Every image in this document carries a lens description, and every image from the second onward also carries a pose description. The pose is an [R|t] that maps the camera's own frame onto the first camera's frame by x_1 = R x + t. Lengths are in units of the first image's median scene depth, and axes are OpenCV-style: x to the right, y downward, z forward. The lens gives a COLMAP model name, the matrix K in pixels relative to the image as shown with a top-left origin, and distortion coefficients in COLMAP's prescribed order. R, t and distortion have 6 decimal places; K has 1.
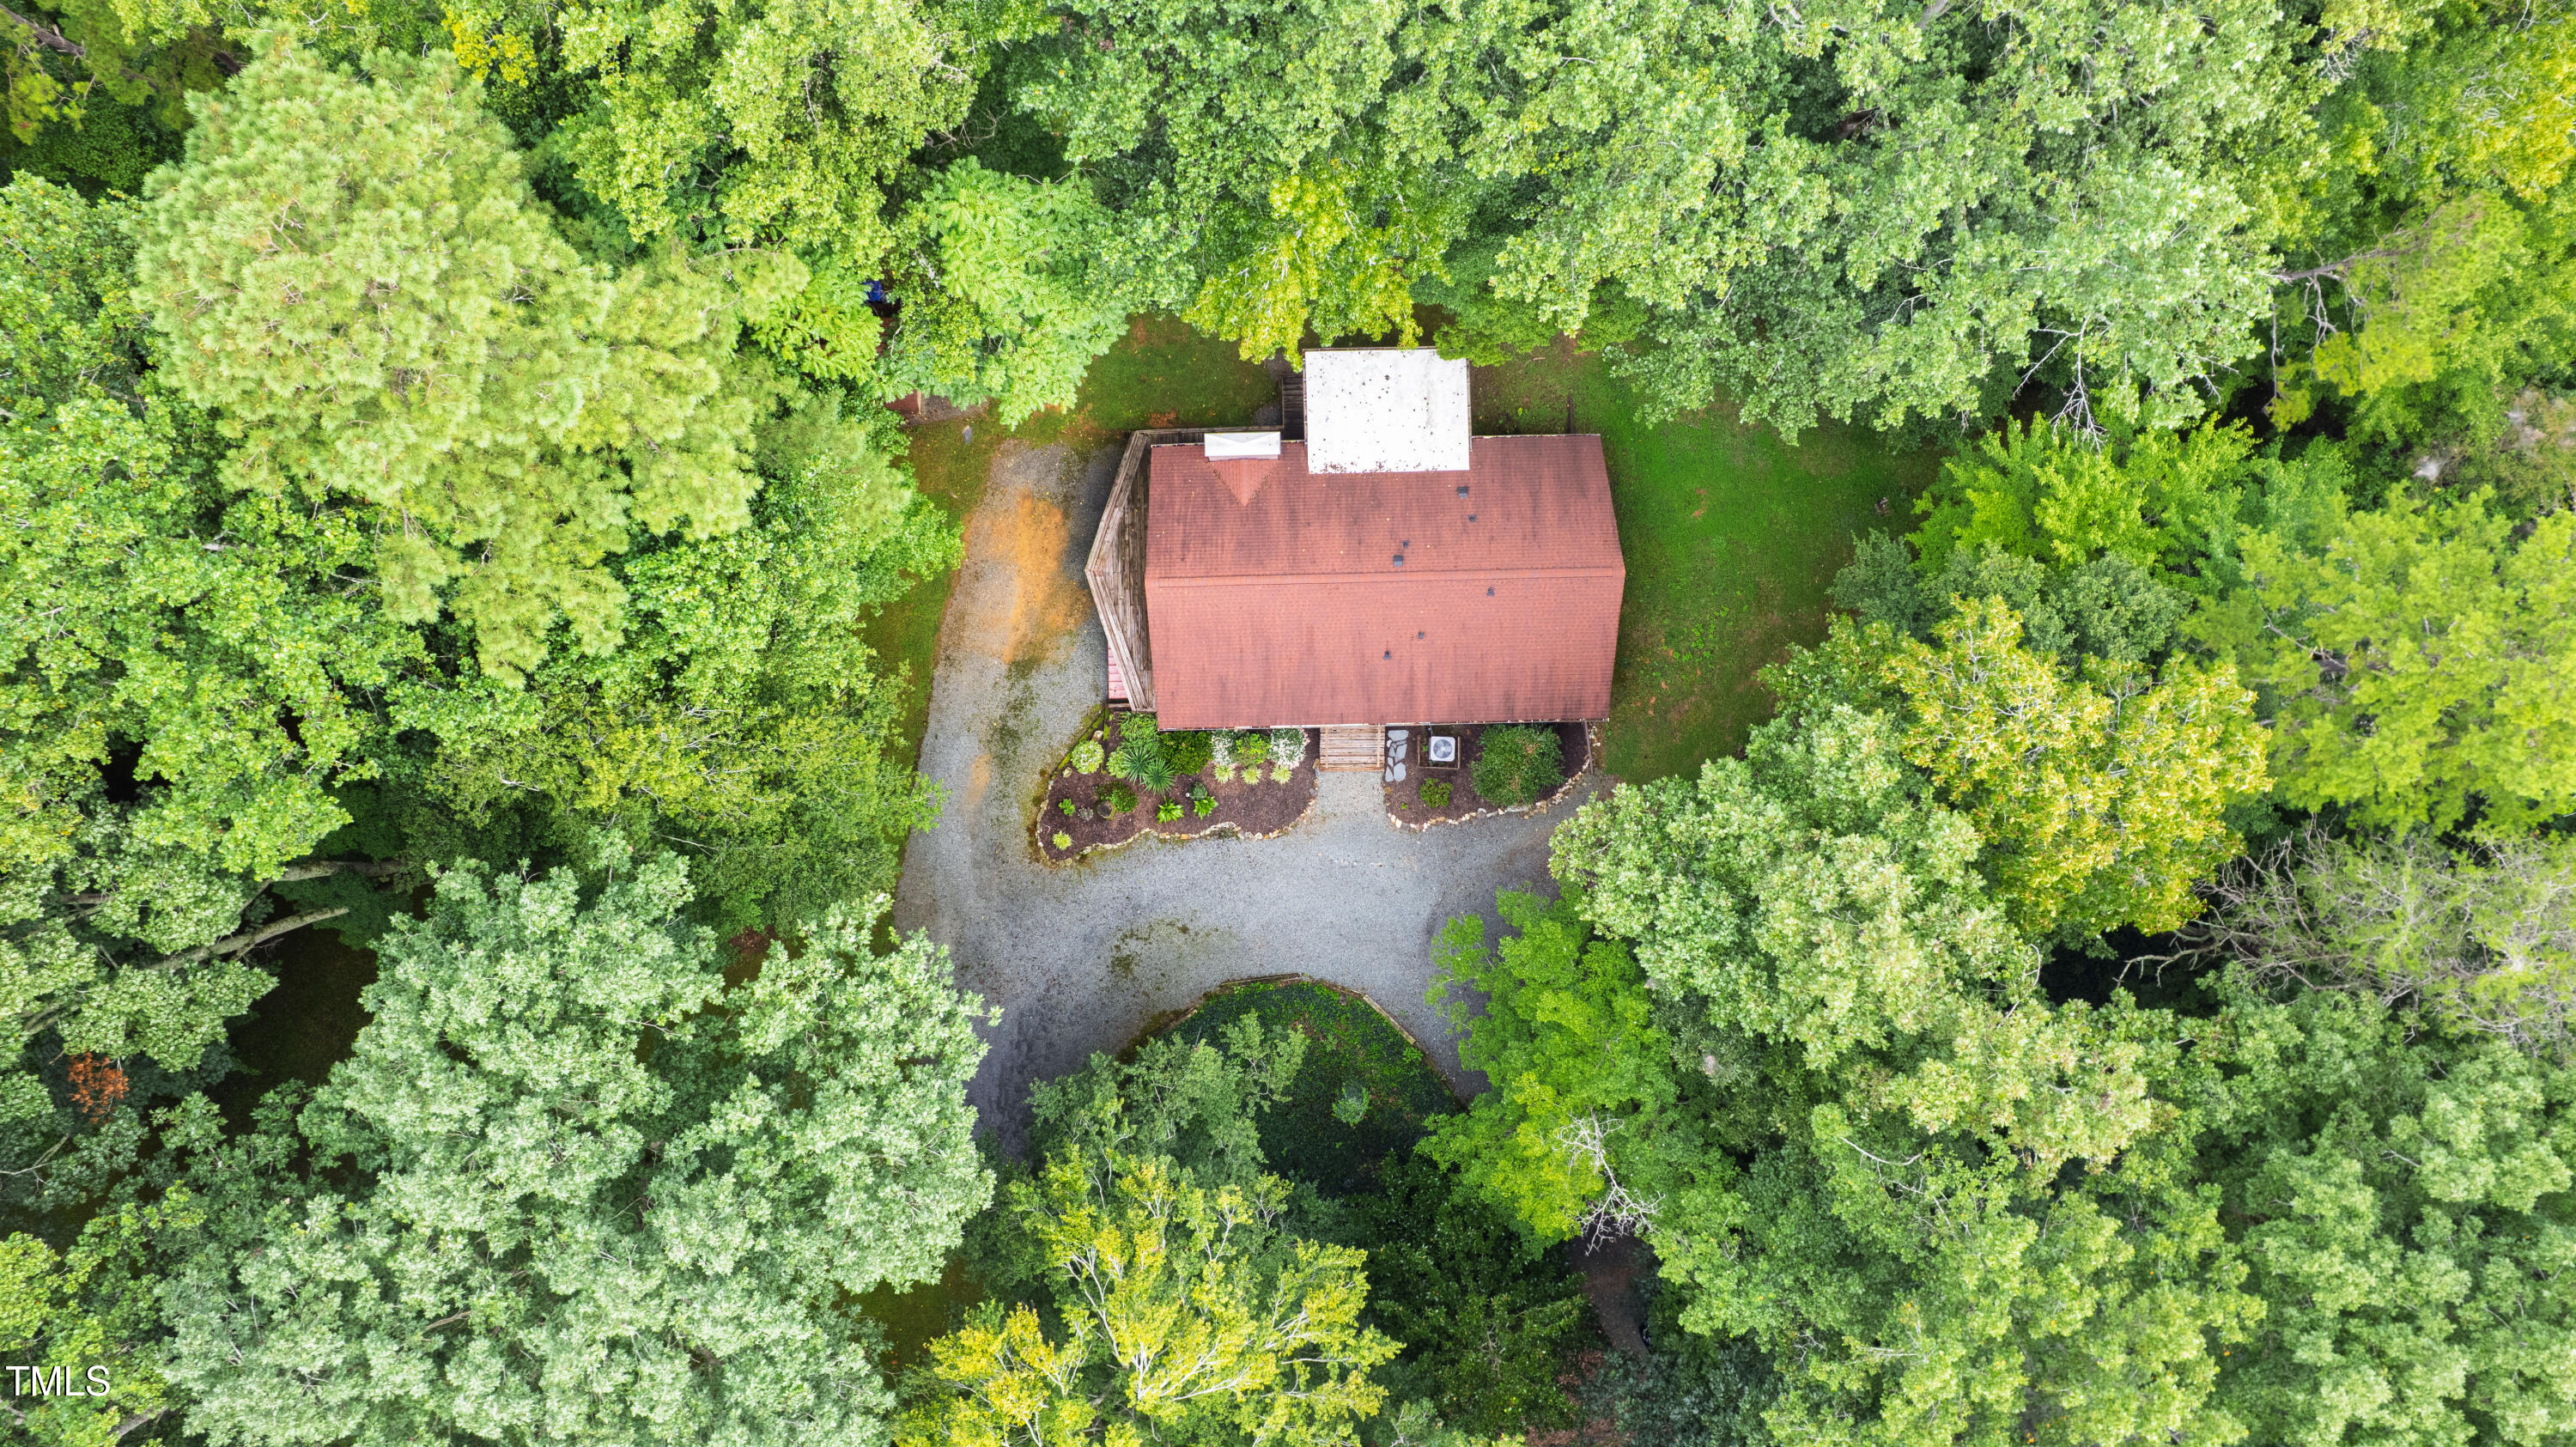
lens RADIAL K [[1693.9, 0, 1281.1], [0, 1693.9, 713.5], [0, 0, 1]] dist [-0.000331, 0.004346]
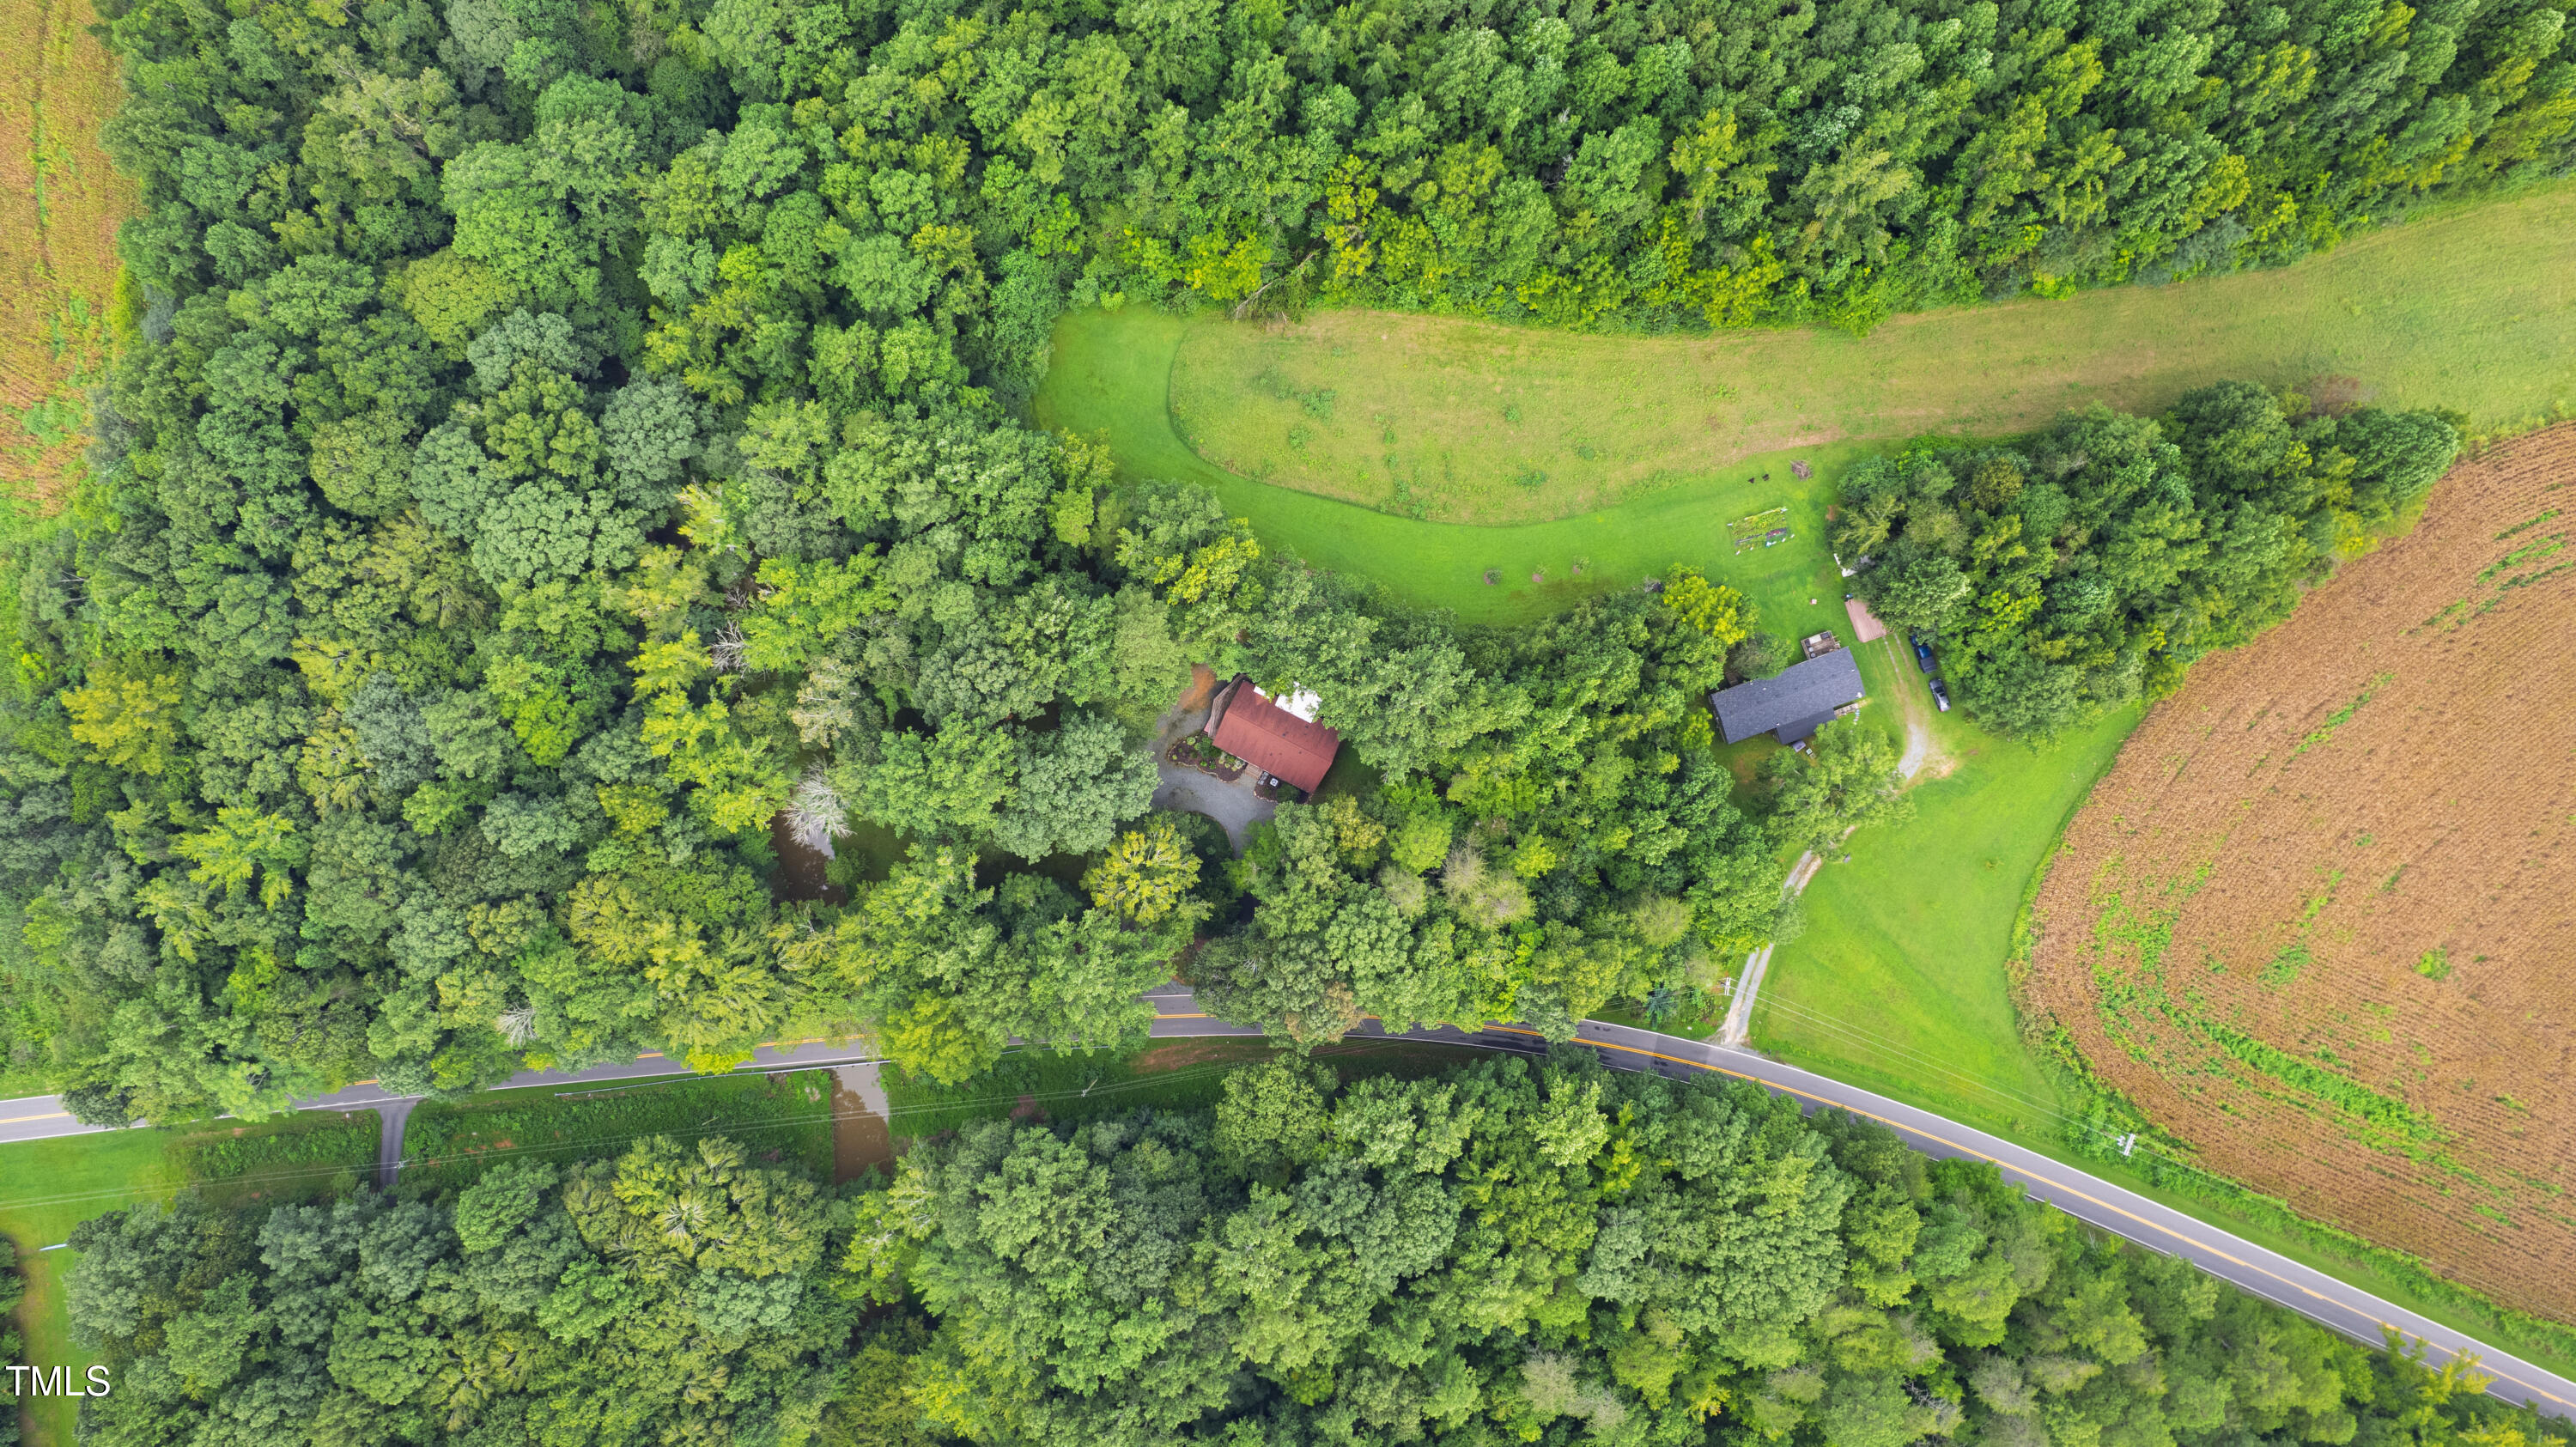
lens RADIAL K [[1693.9, 0, 1281.1], [0, 1693.9, 713.5], [0, 0, 1]] dist [-0.000331, 0.004346]
pose [[0.885260, 0.465096, 0.000351, 0.045103], [-0.465080, 0.885236, -0.007577, -0.121554], [-0.003835, 0.006545, 0.999971, -3.627220]]
